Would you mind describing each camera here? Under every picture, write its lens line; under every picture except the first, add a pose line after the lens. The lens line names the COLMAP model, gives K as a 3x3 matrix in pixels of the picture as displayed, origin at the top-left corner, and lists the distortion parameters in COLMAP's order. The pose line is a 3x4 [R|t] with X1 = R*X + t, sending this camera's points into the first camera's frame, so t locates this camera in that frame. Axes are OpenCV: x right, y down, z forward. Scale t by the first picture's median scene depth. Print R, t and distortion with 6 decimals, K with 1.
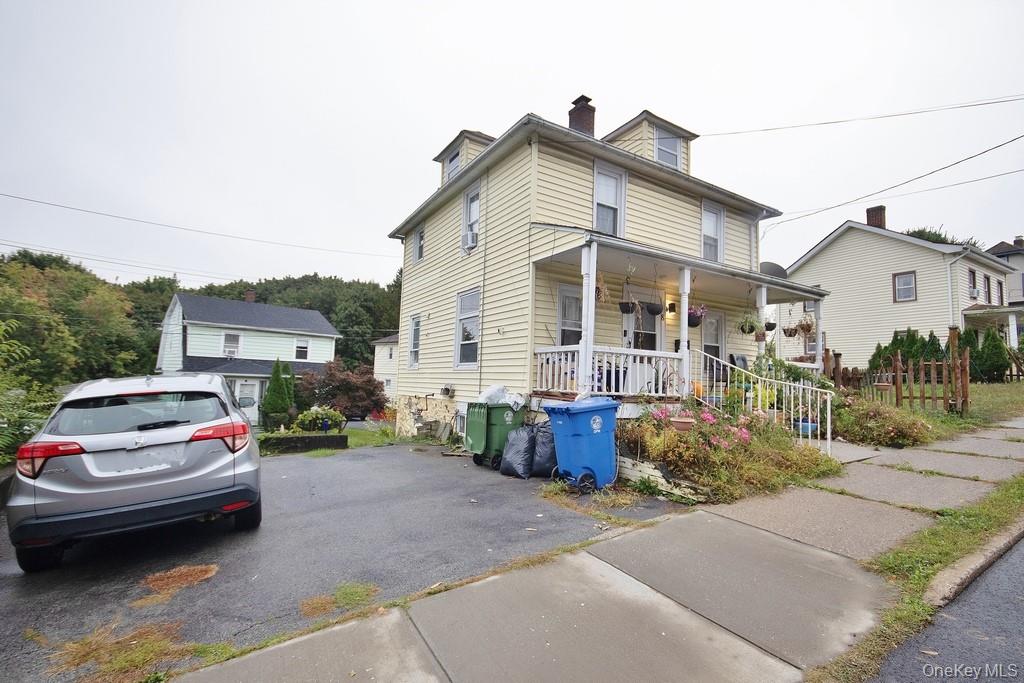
lens RADIAL K [[467.5, 0, 522.9], [0, 467.5, 344.1], [0, 0, 1]] dist [-0.003322, -0.001455]
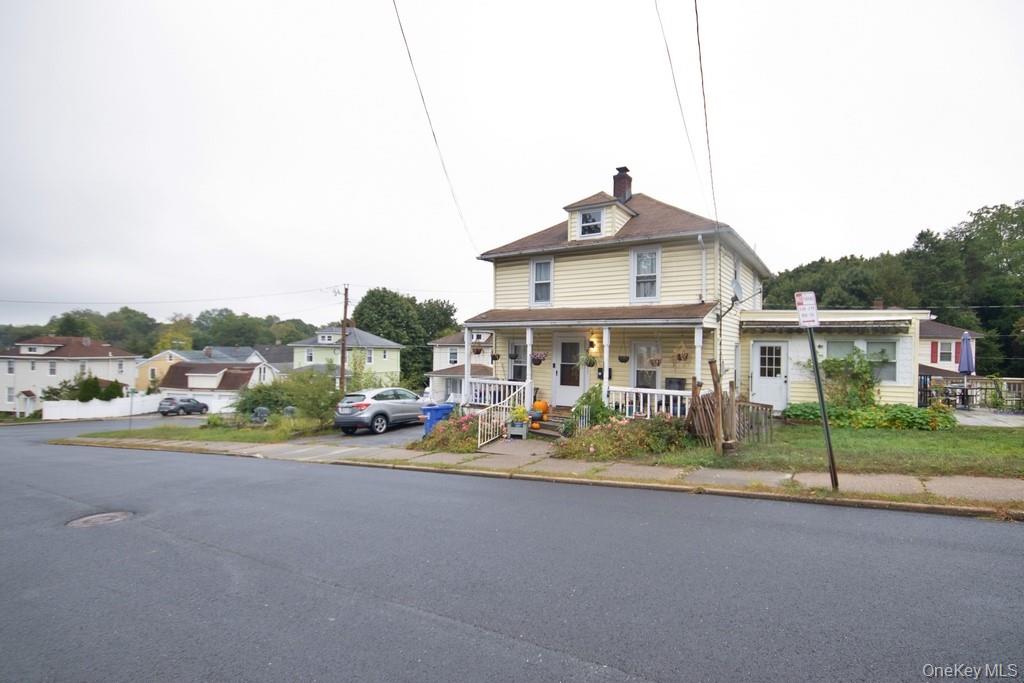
lens RADIAL K [[494.2, 0, 518.6], [0, 494.2, 346.5], [0, 0, 1]] dist [0.000462, -0.000896]
pose [[0.399267, -0.028714, -0.916385, 1.744743], [0.065508, 0.997848, -0.002724, -0.093849], [0.914491, -0.058943, 0.400289, 0.288399]]
